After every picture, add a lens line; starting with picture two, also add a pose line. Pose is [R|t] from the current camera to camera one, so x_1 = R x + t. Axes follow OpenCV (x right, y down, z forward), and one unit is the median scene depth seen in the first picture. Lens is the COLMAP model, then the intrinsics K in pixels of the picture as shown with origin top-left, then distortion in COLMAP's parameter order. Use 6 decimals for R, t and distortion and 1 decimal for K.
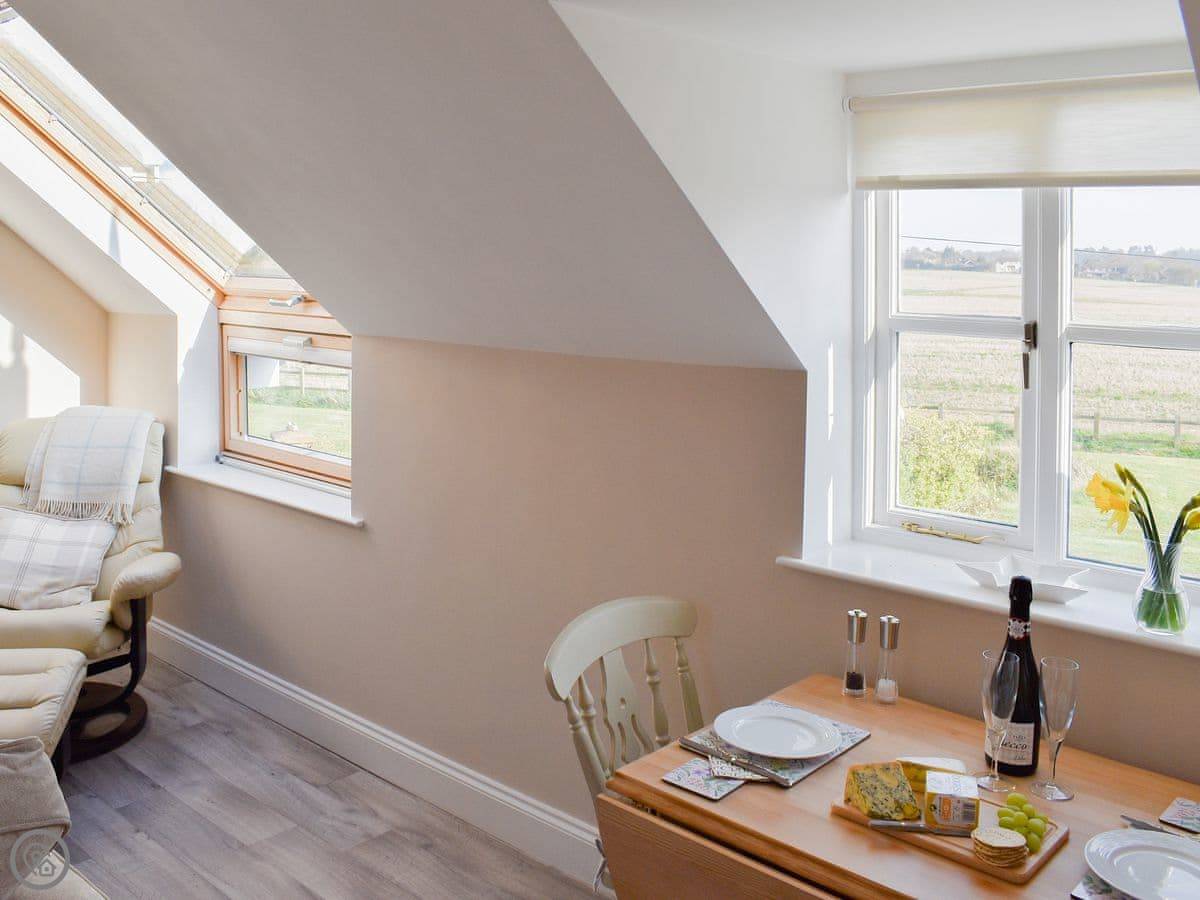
lens RADIAL K [[1756.3, 0, 600.0], [0, 1756.3, 450.0], [0, 0, 1]] dist [-0.417214, 1.063764]
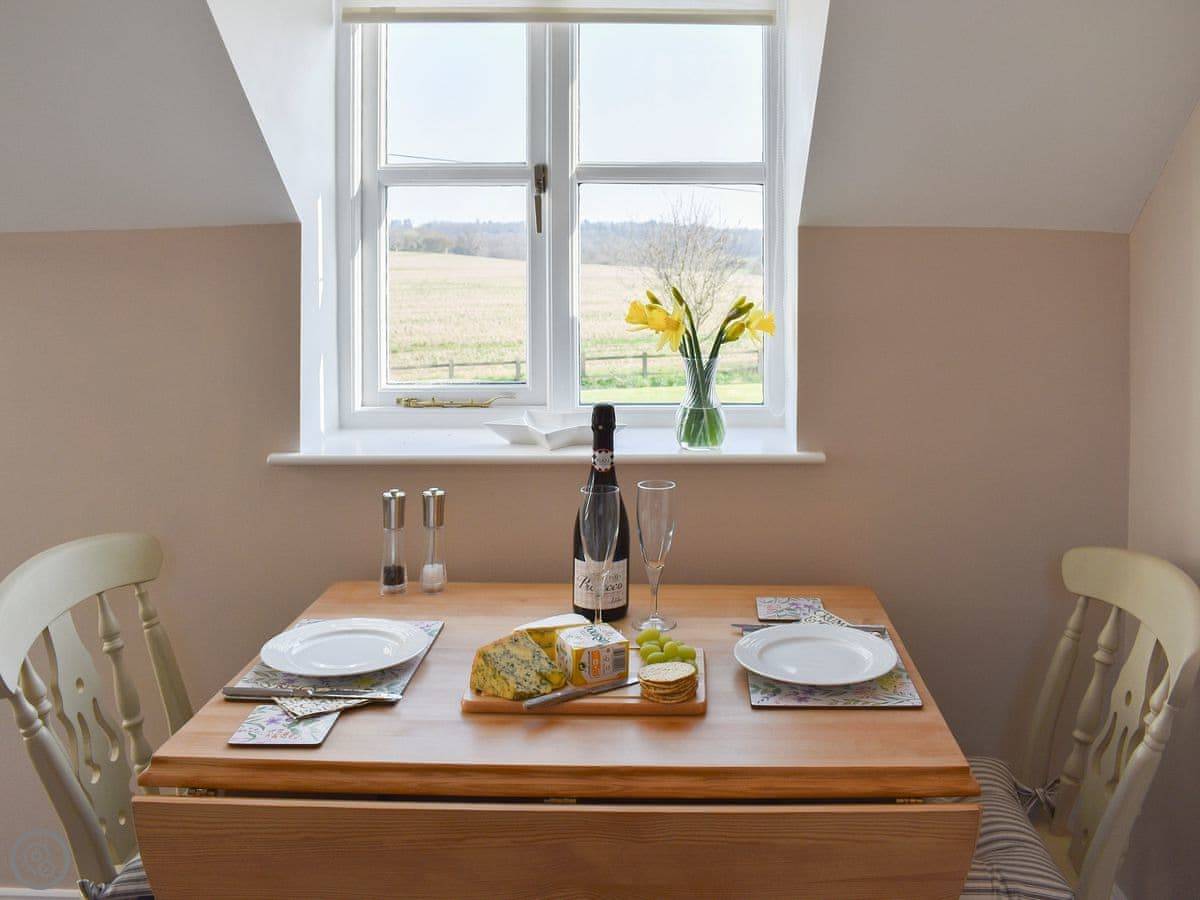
lens RADIAL K [[1030.4, 0, 600.0], [0, 1030.4, 450.0], [0, 0, 1]] dist [-0.081719, -0.000894]
pose [[0.628511, -0.077886, 0.773891, -0.192018], [0.179891, 0.982553, -0.047211, 0.117980], [-0.756712, 0.168889, 0.631557, 0.598257]]
